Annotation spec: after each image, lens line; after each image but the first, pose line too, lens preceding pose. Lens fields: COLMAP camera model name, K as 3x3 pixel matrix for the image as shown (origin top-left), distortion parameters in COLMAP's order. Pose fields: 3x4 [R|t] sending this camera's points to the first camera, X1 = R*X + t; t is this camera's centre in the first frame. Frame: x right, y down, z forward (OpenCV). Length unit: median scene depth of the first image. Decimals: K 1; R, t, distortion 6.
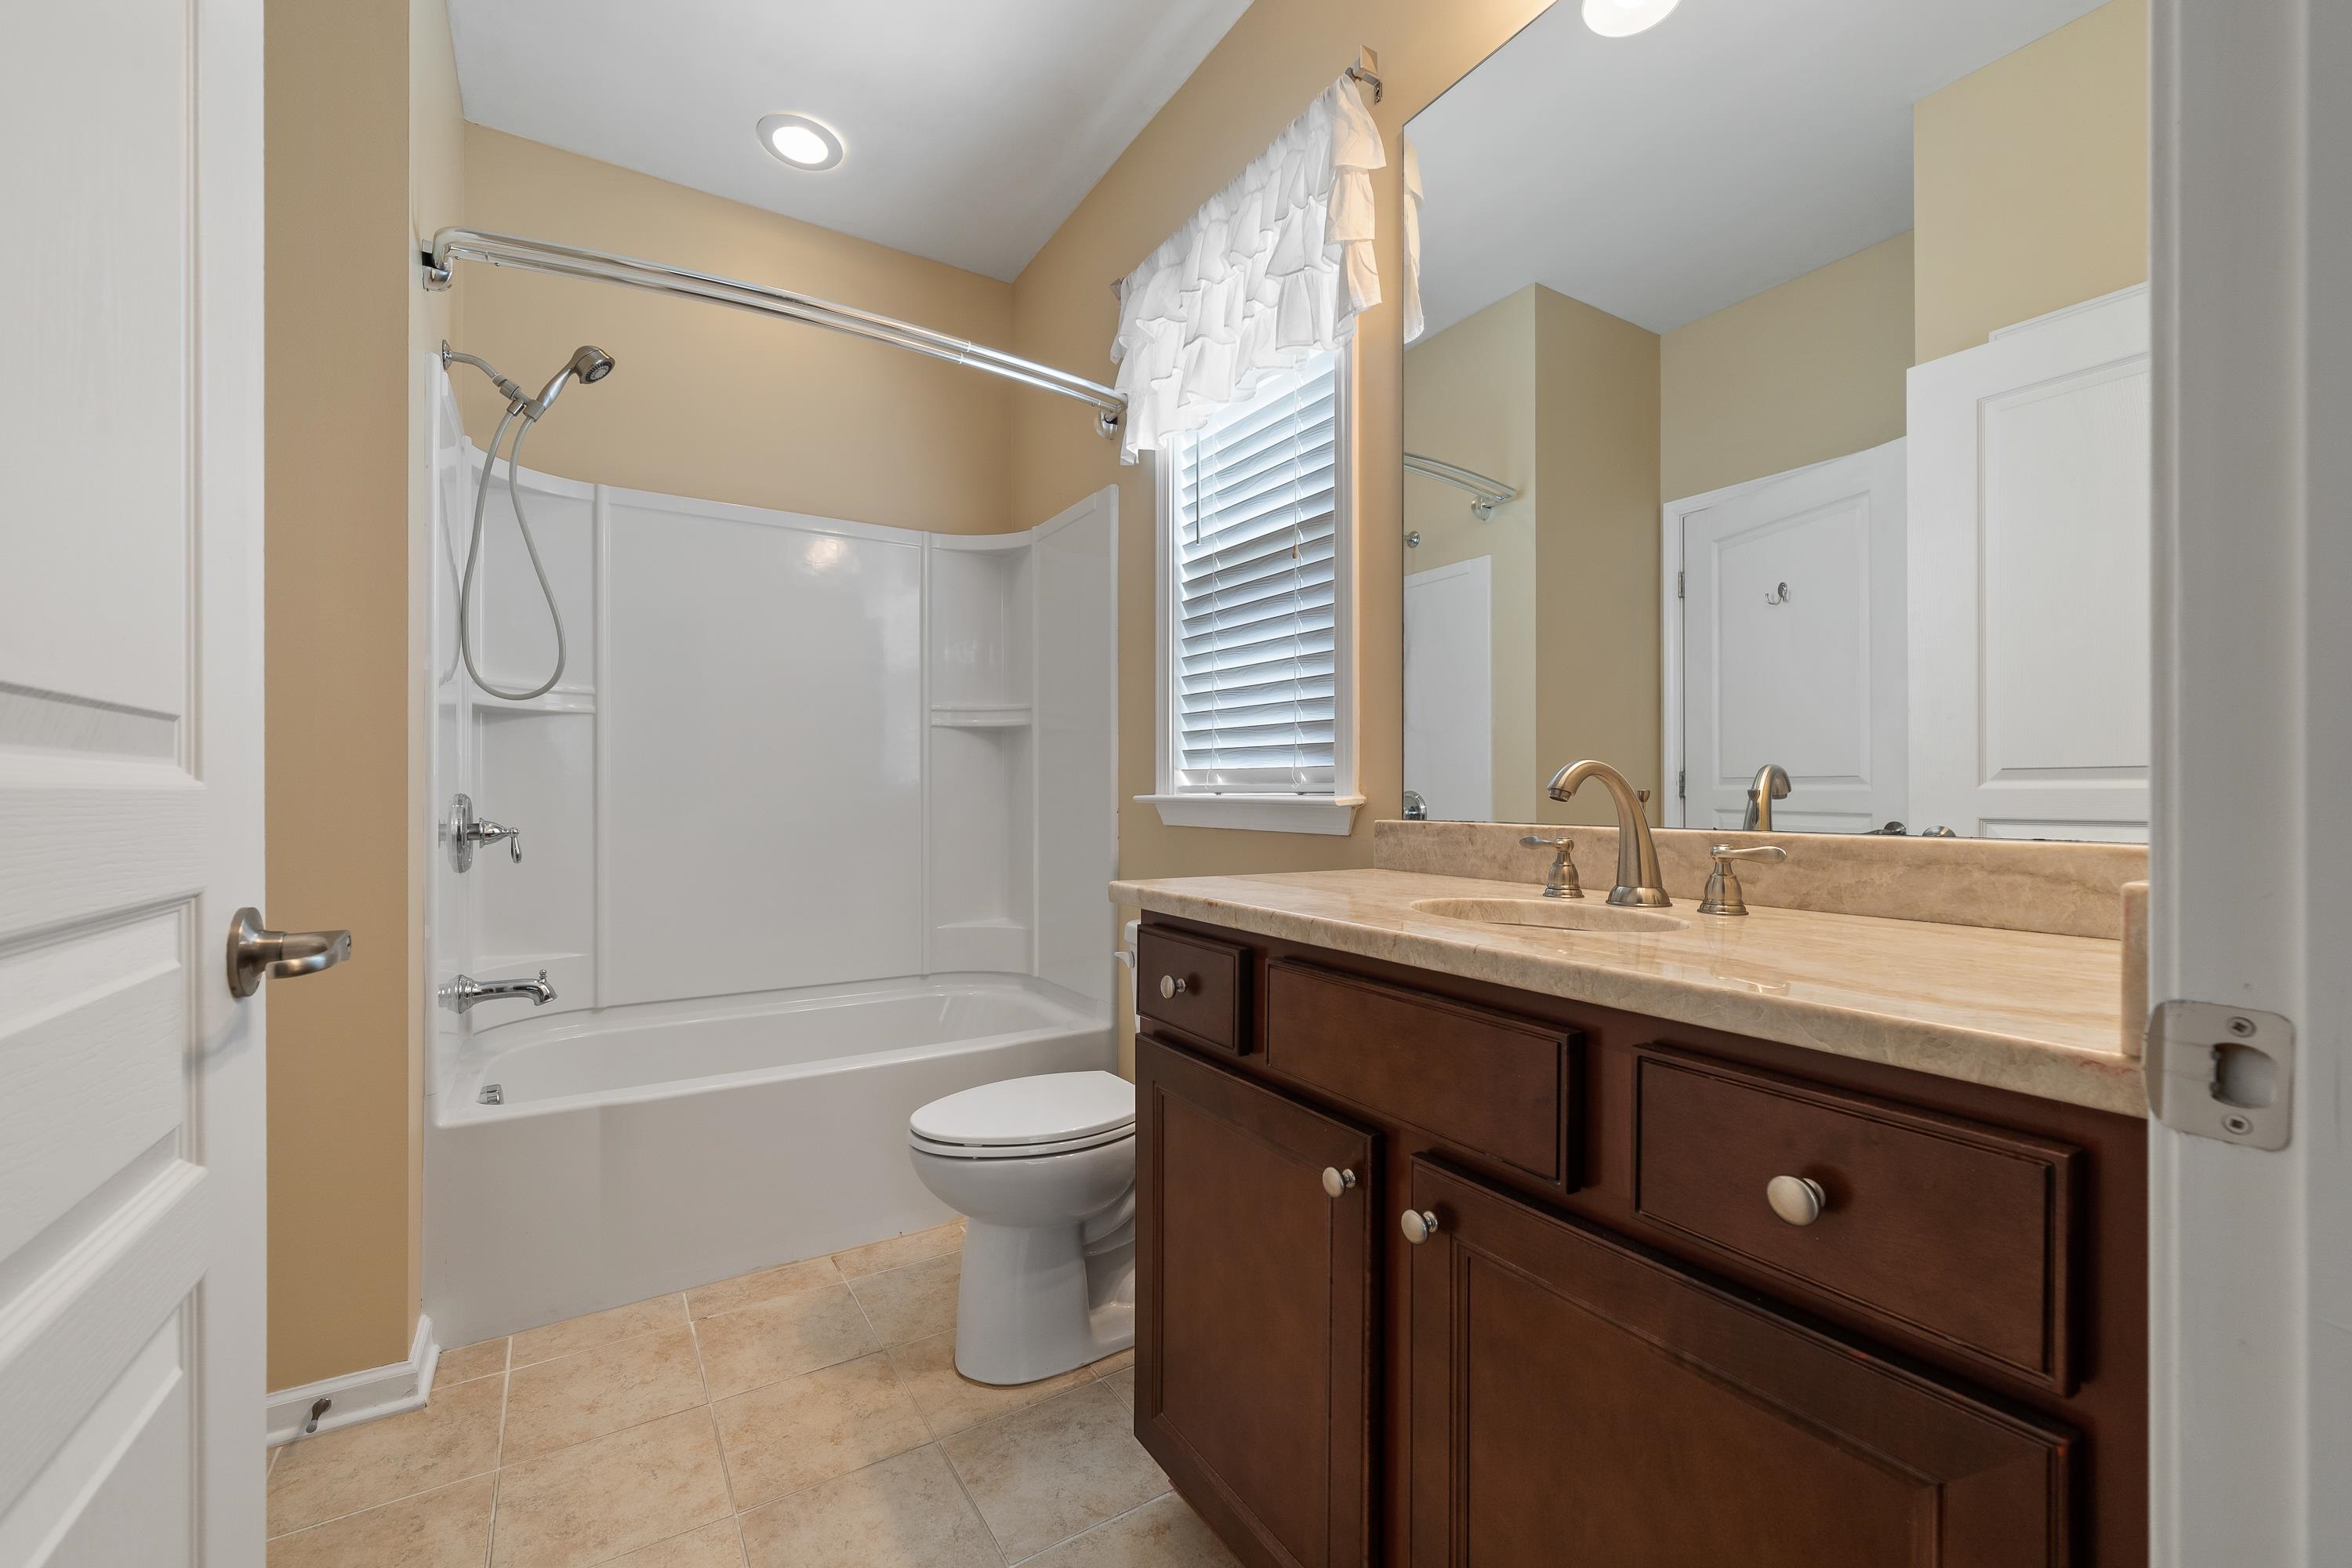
lens RADIAL K [[941.9, 0, 1168.1], [0, 941.9, 798.2], [0, 0, 1]] dist [0.000267, -0.000042]
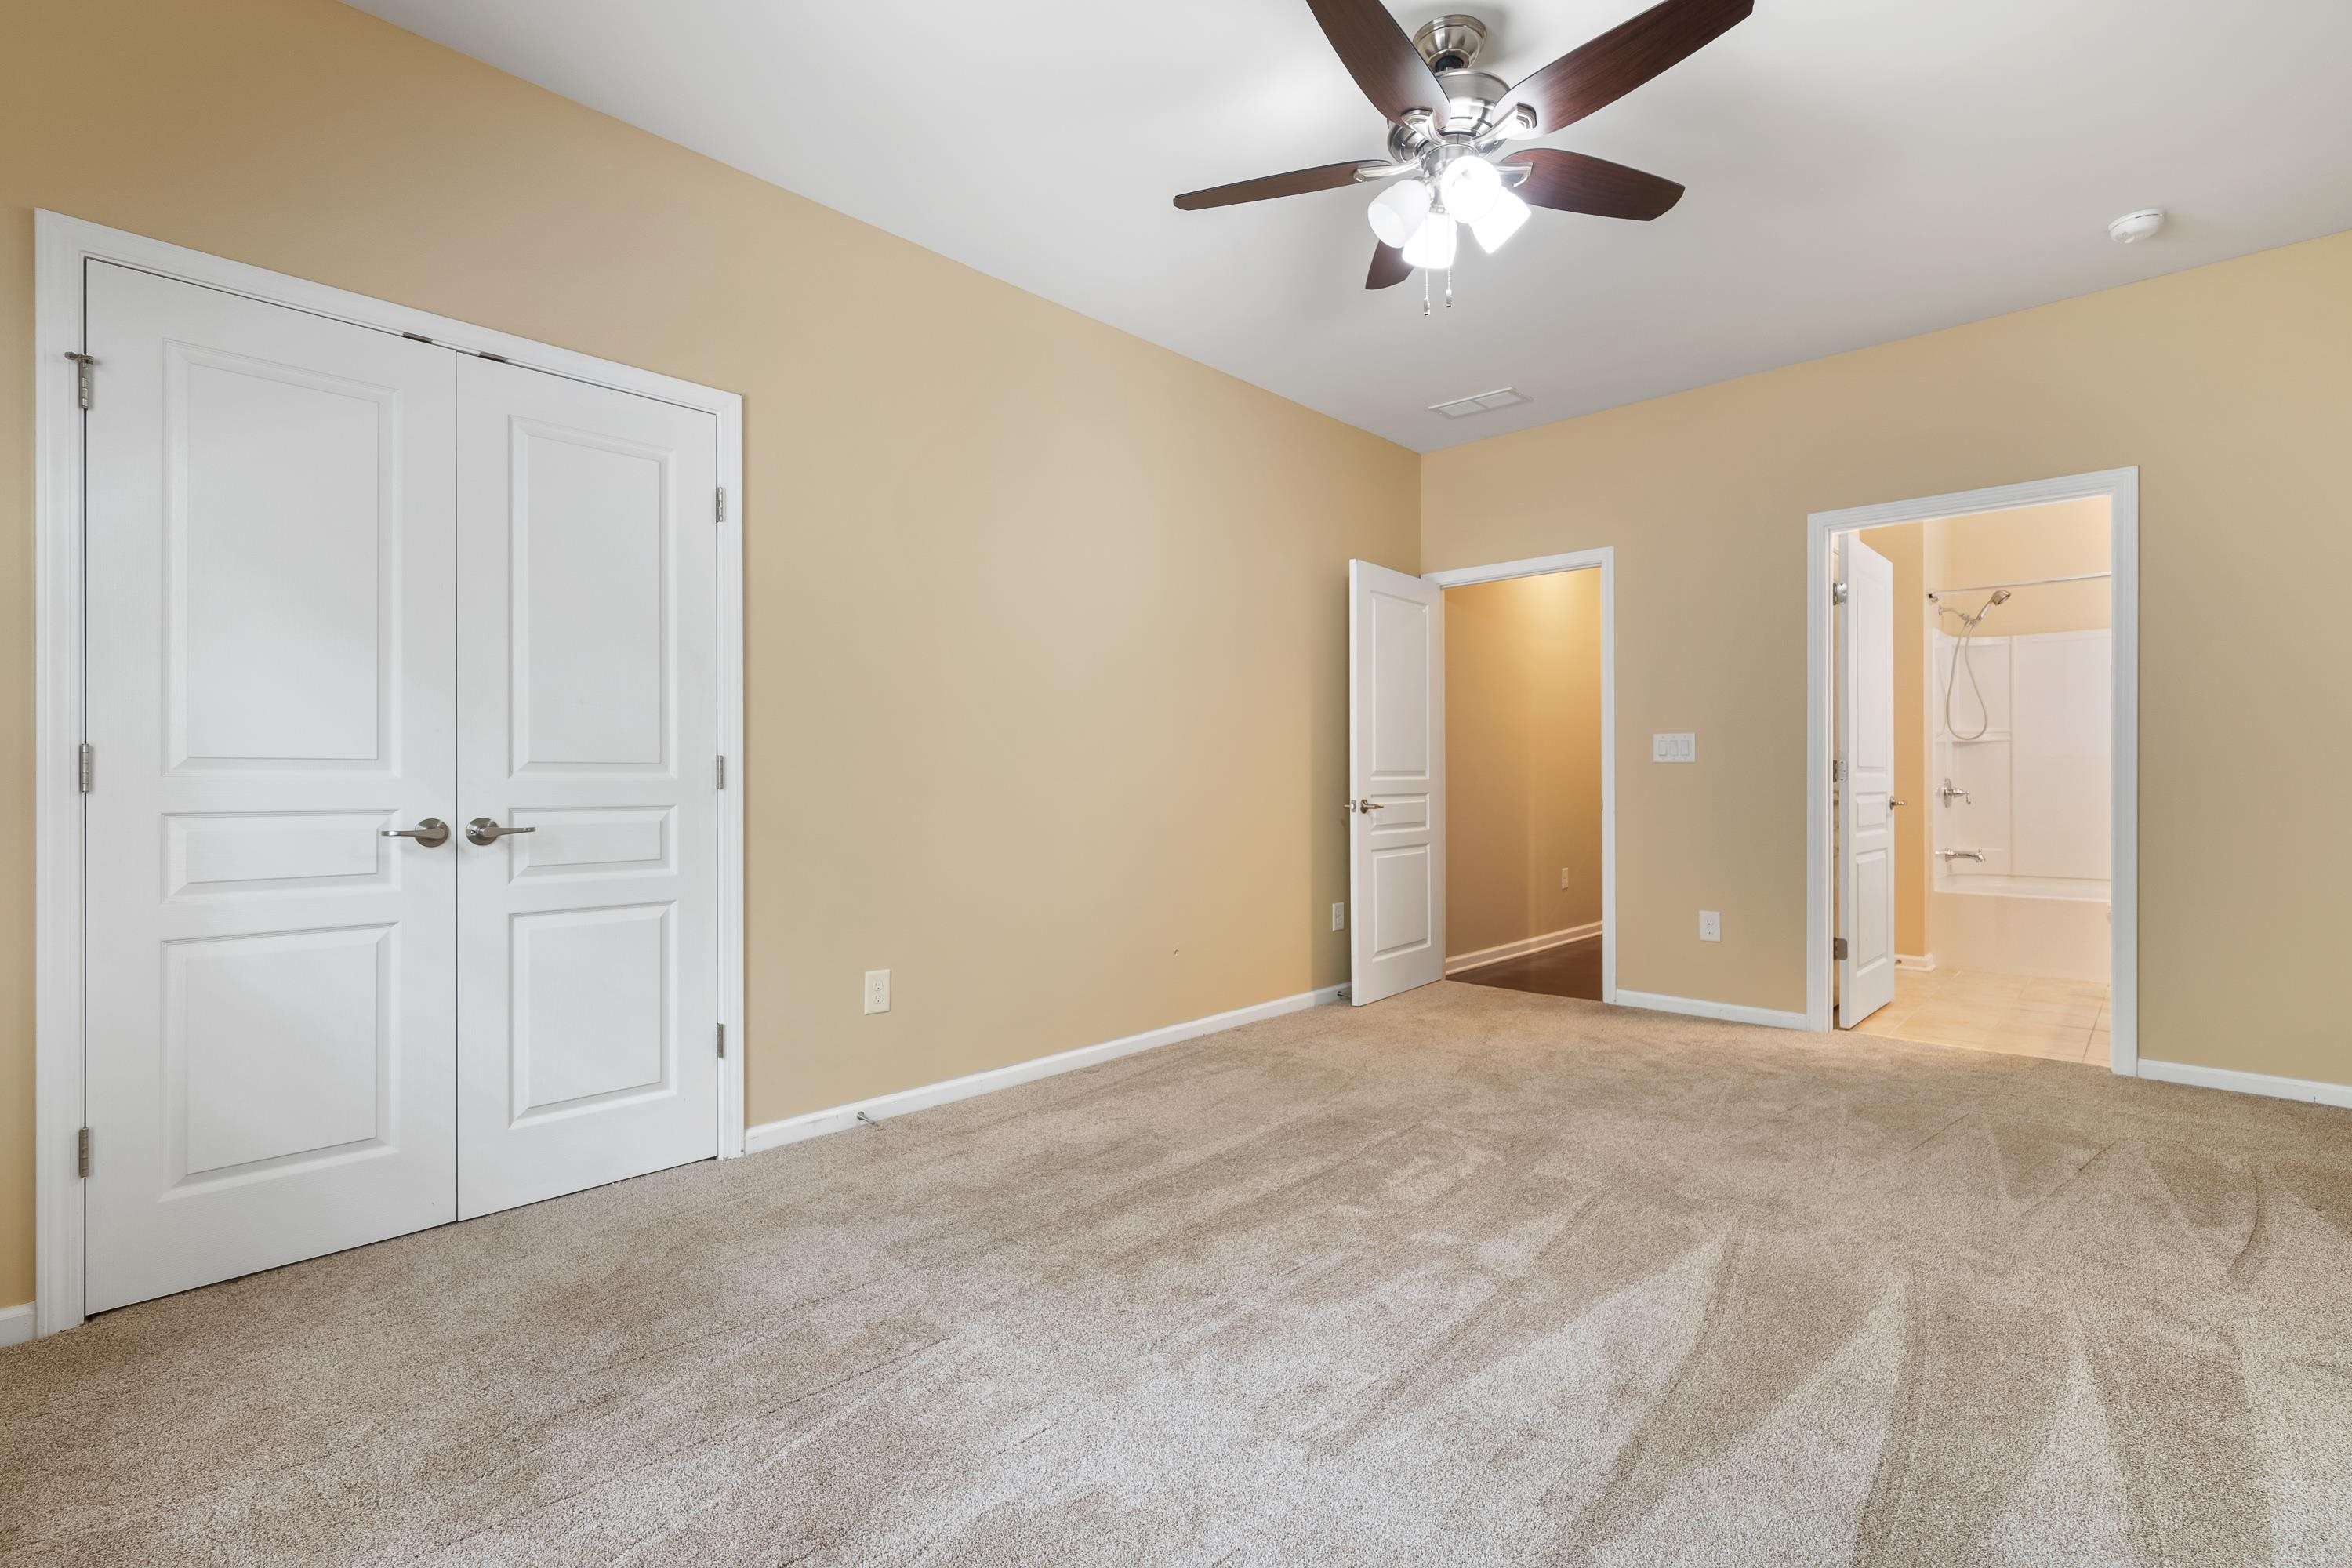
lens RADIAL K [[1019.8, 0, 1176.0], [0, 1019.8, 784.0], [0, 0, 1]] dist [0.007990, -0.000119]
pose [[0.233184, 0.001976, -0.972431, 1.462652], [0.005558, 0.999979, 0.003365, -0.007751], [0.972417, -0.006190, 0.233168, -1.679346]]
